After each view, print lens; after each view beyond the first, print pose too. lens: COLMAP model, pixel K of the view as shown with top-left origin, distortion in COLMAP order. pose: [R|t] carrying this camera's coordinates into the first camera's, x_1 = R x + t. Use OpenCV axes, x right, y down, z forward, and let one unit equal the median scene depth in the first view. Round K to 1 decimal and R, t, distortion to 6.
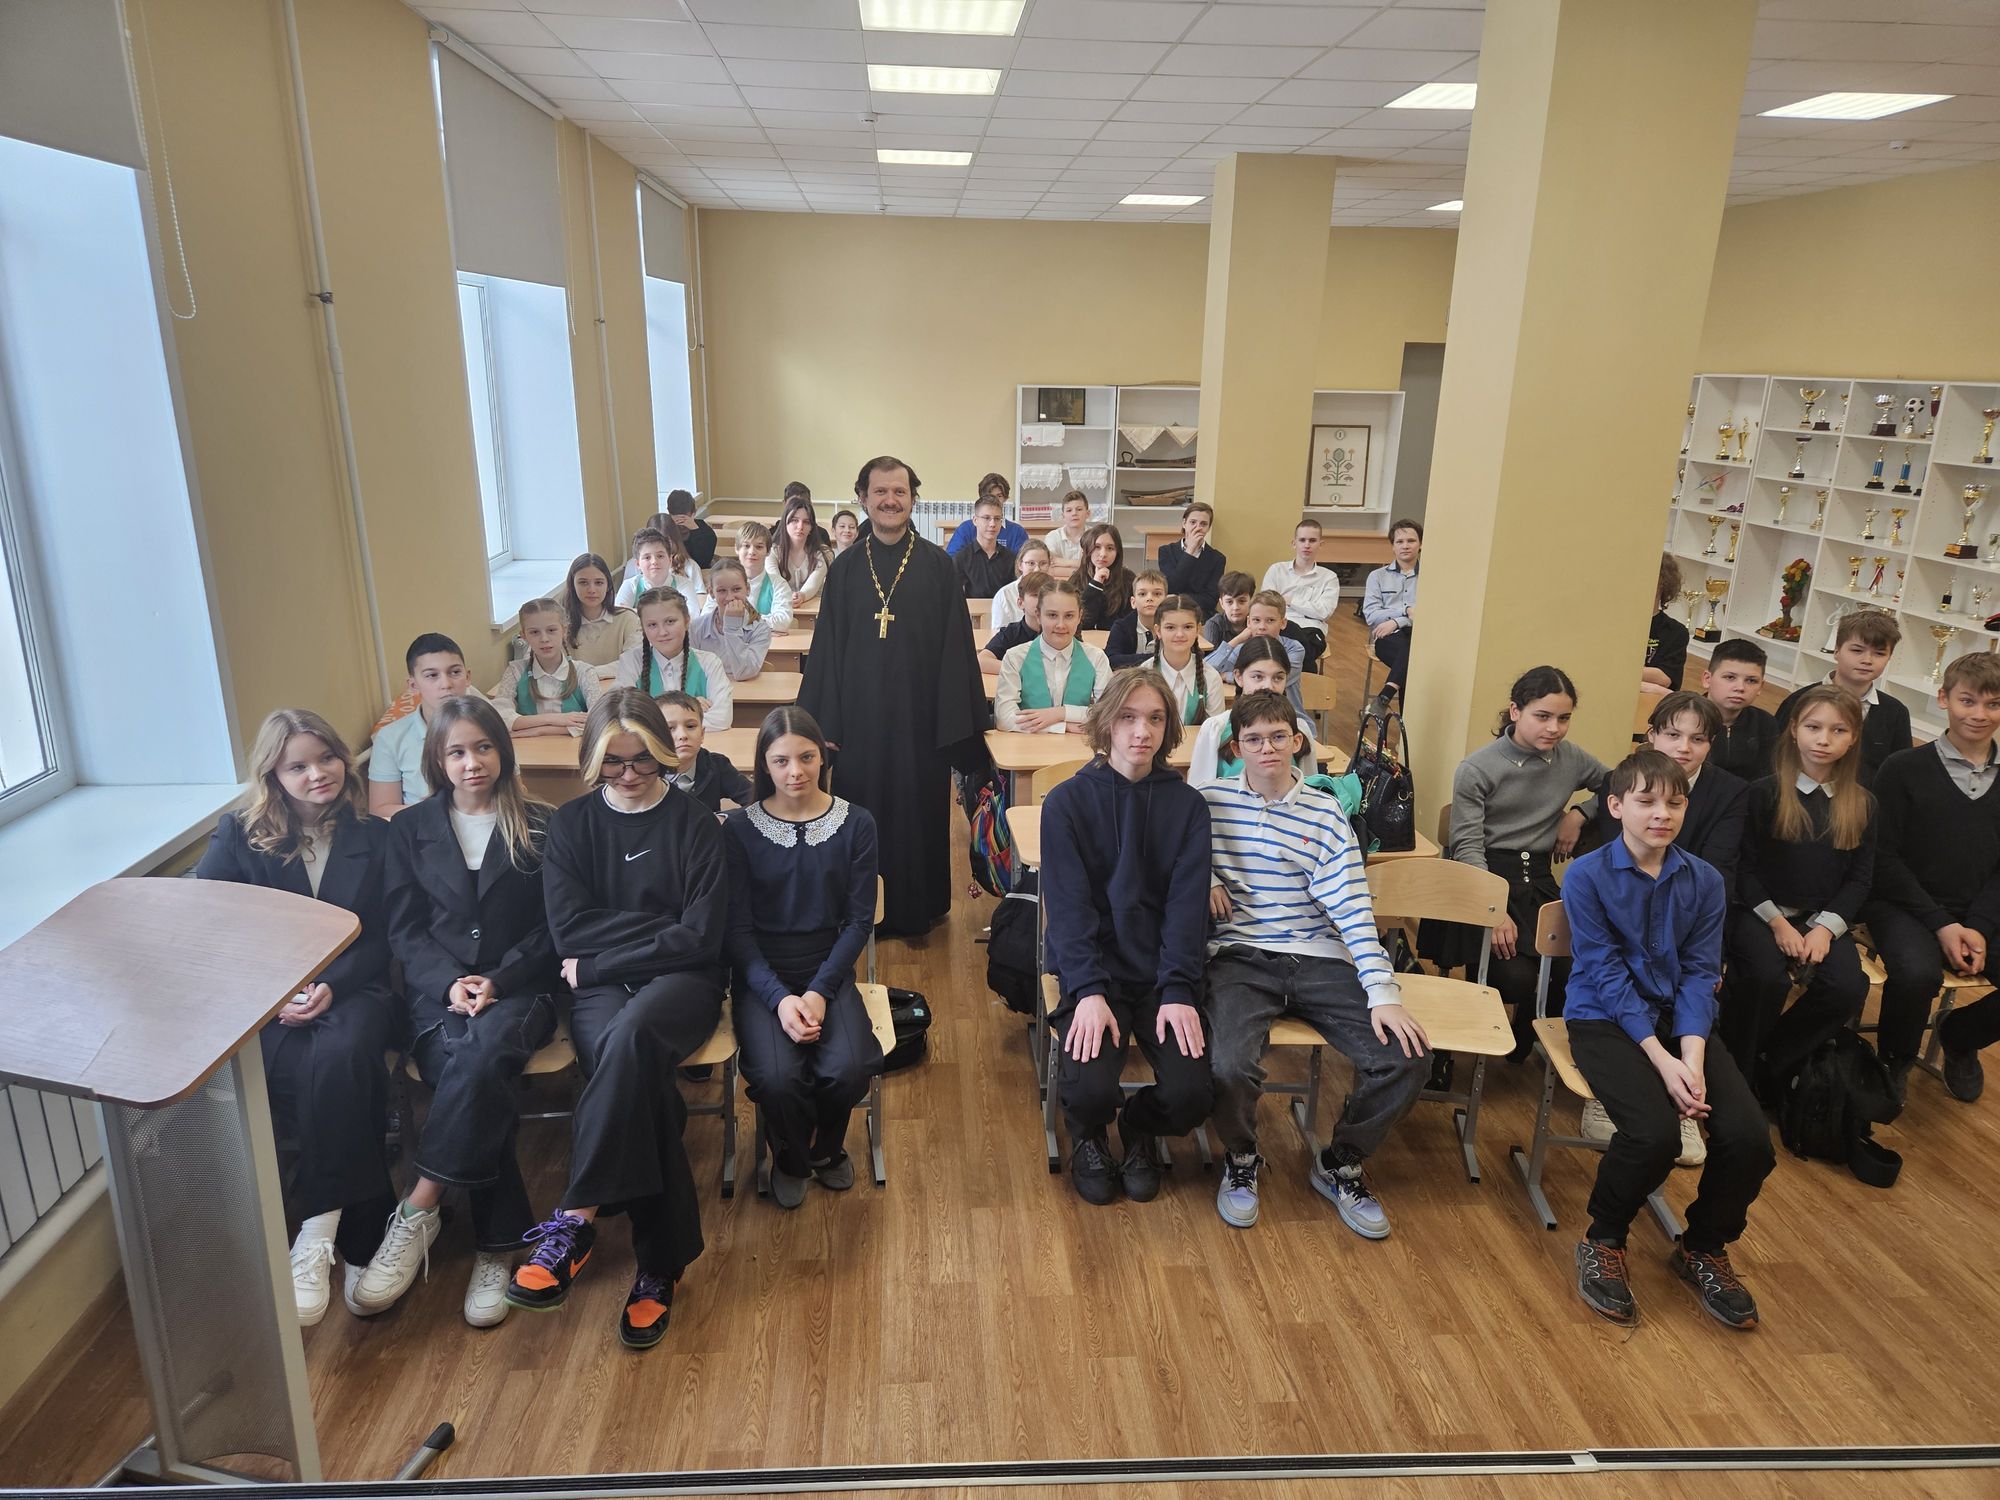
lens RADIAL K [[1299.7, 0, 993.3], [0, 1299.7, 774.6], [0, 0, 1]] dist [0.006031, 0.000367]
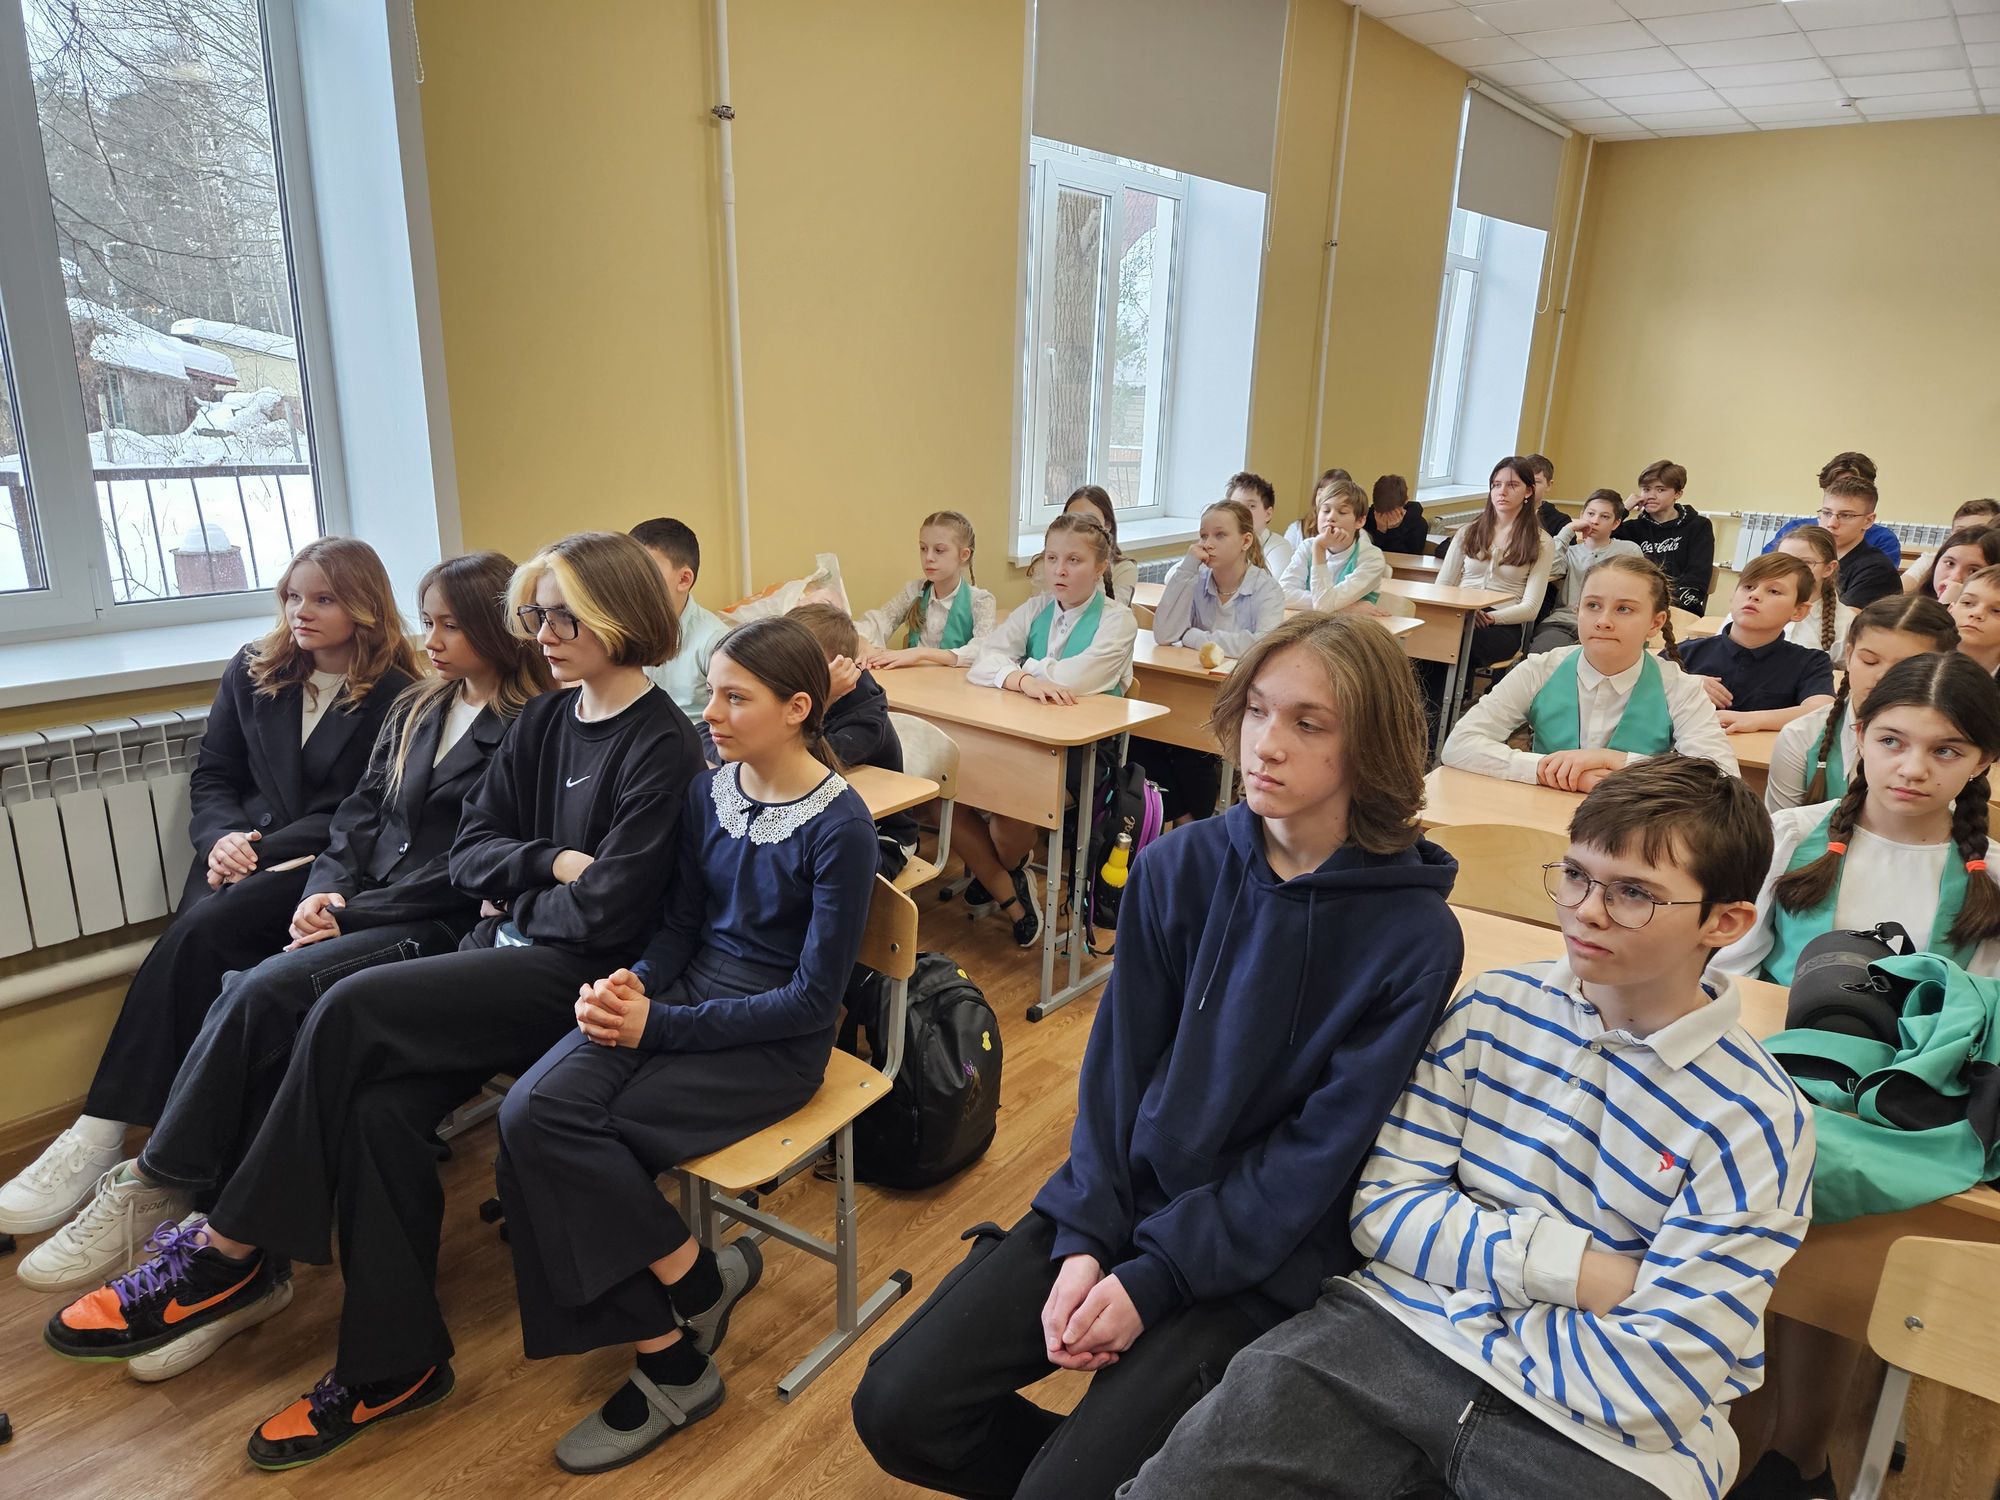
lens RADIAL K [[1299.7, 0, 993.3], [0, 1299.7, 774.6], [0, 0, 1]] dist [0.006031, 0.000367]
pose [[0.728069, 0.213179, -0.651514, 0.132512], [-0.237487, 0.969998, 0.051997, -0.012335], [0.643052, 0.116868, 0.756852, 0.243018]]
